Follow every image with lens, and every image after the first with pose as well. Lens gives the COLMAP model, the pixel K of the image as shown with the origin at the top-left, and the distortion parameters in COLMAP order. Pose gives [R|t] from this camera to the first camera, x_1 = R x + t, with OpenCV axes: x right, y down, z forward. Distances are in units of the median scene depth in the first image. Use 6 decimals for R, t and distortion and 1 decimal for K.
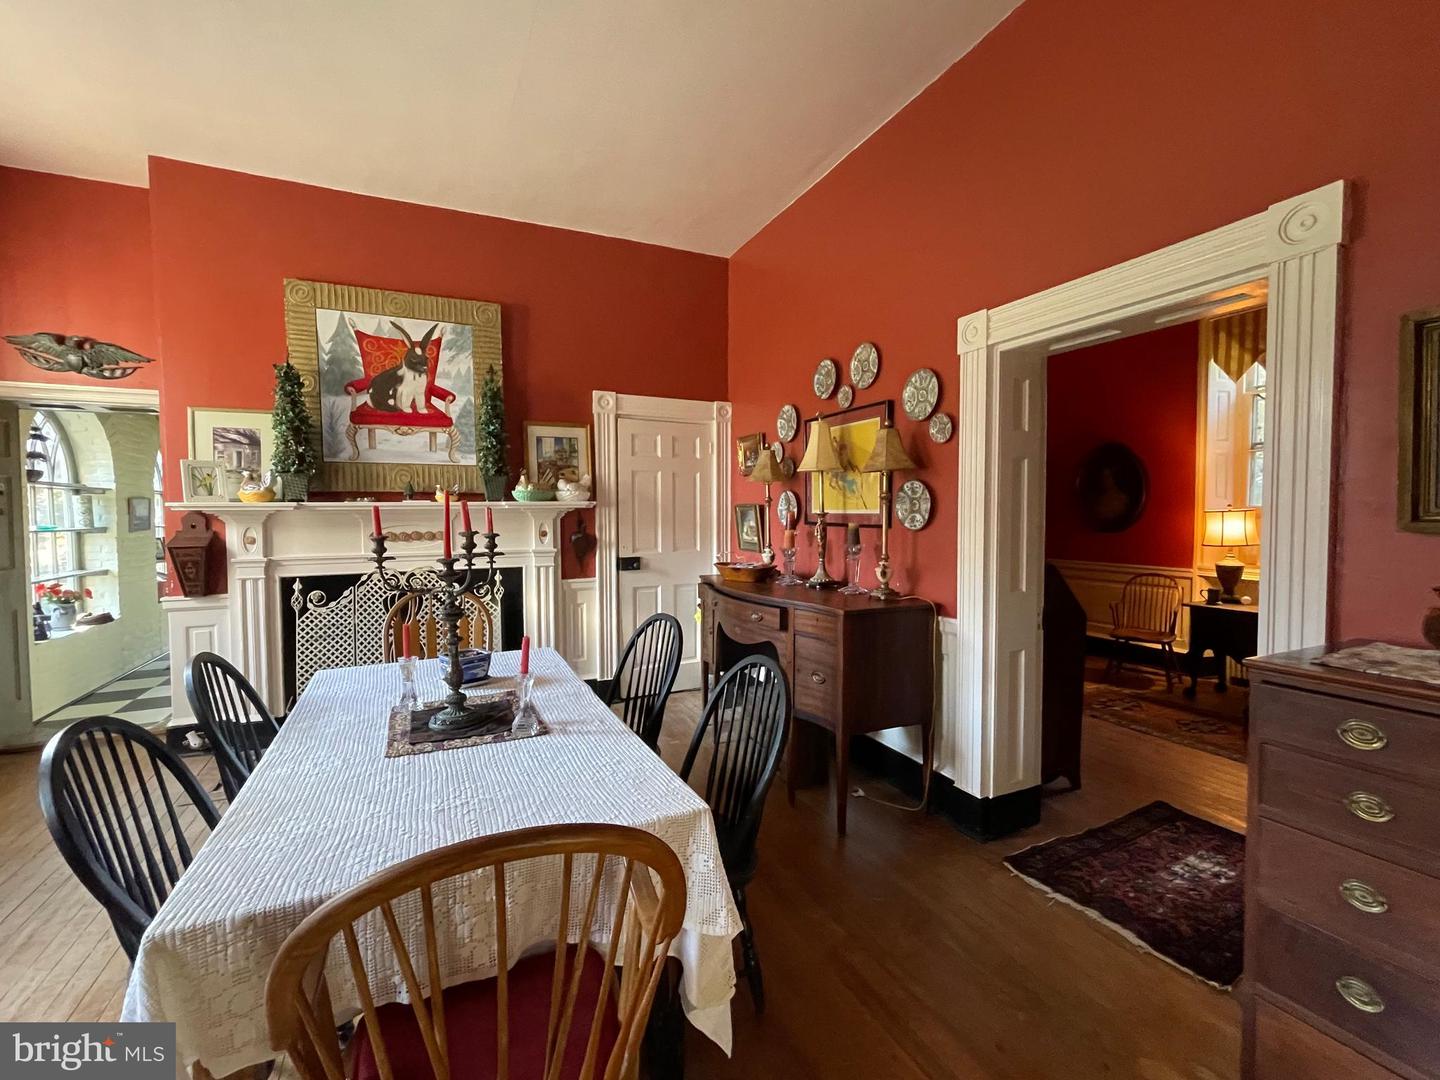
lens RADIAL K [[626.7, 0, 720.0], [0, 626.7, 540.0], [0, 0, 1]] dist [0.001825, -0.000271]
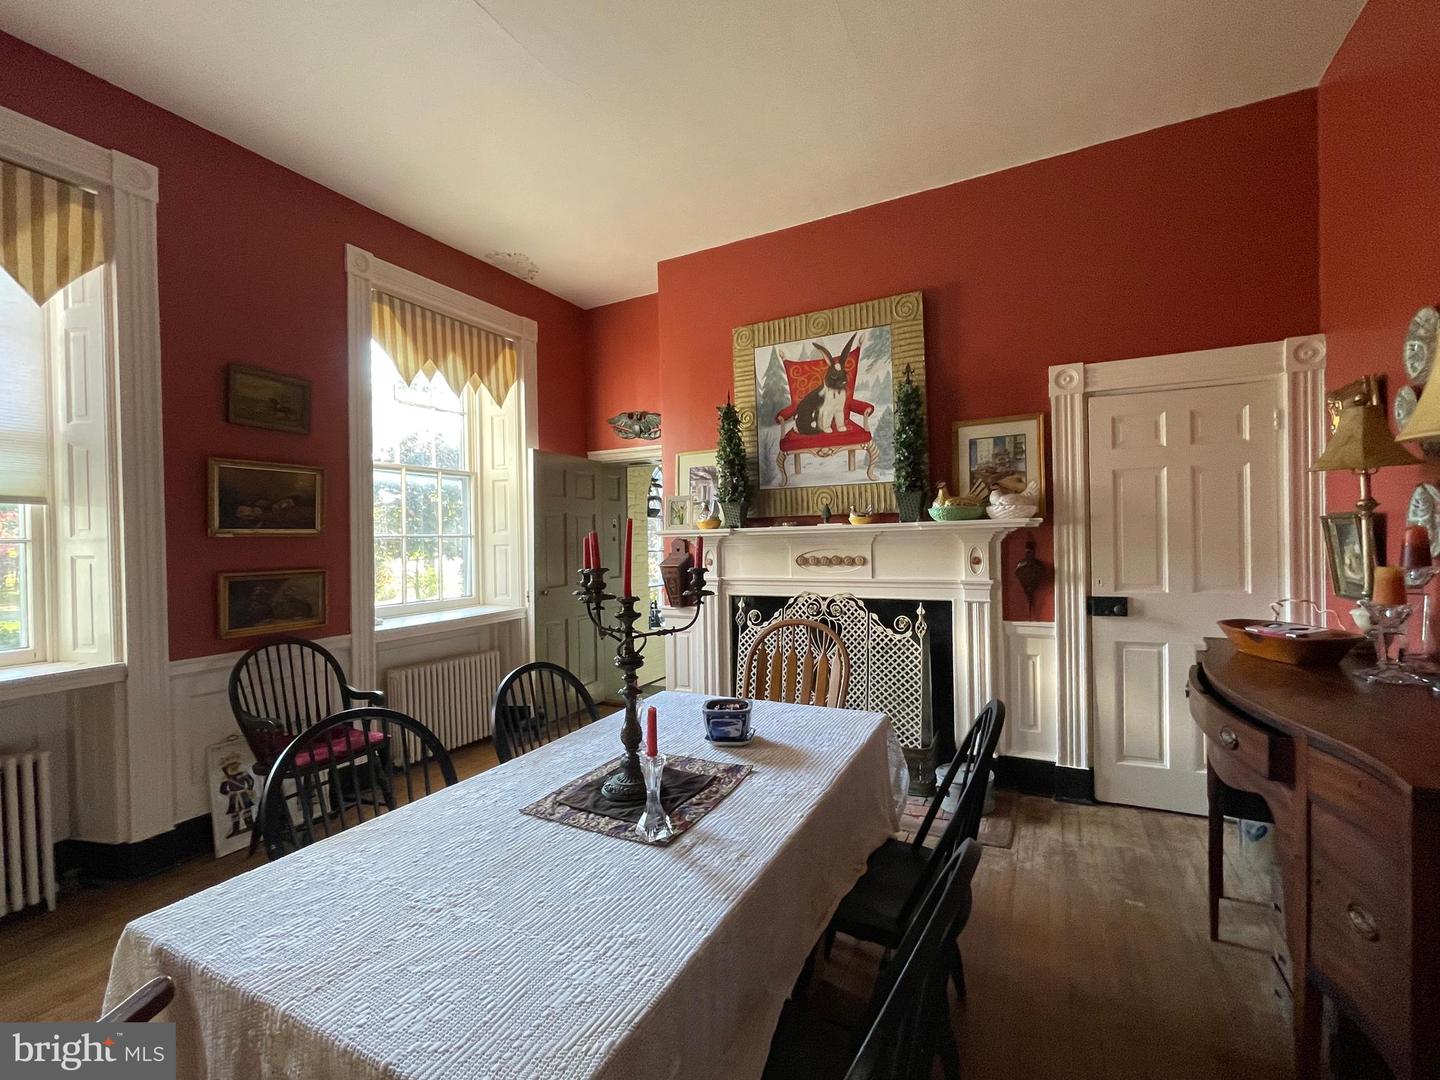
lens RADIAL K [[626.7, 0, 720.0], [0, 626.7, 540.0], [0, 0, 1]] dist [0.001825, -0.000271]
pose [[0.609100, -0.004105, -0.793083, 0.164603], [-0.016752, 0.999697, -0.018040, -0.017776], [0.792917, 0.024274, 0.608847, 0.282691]]
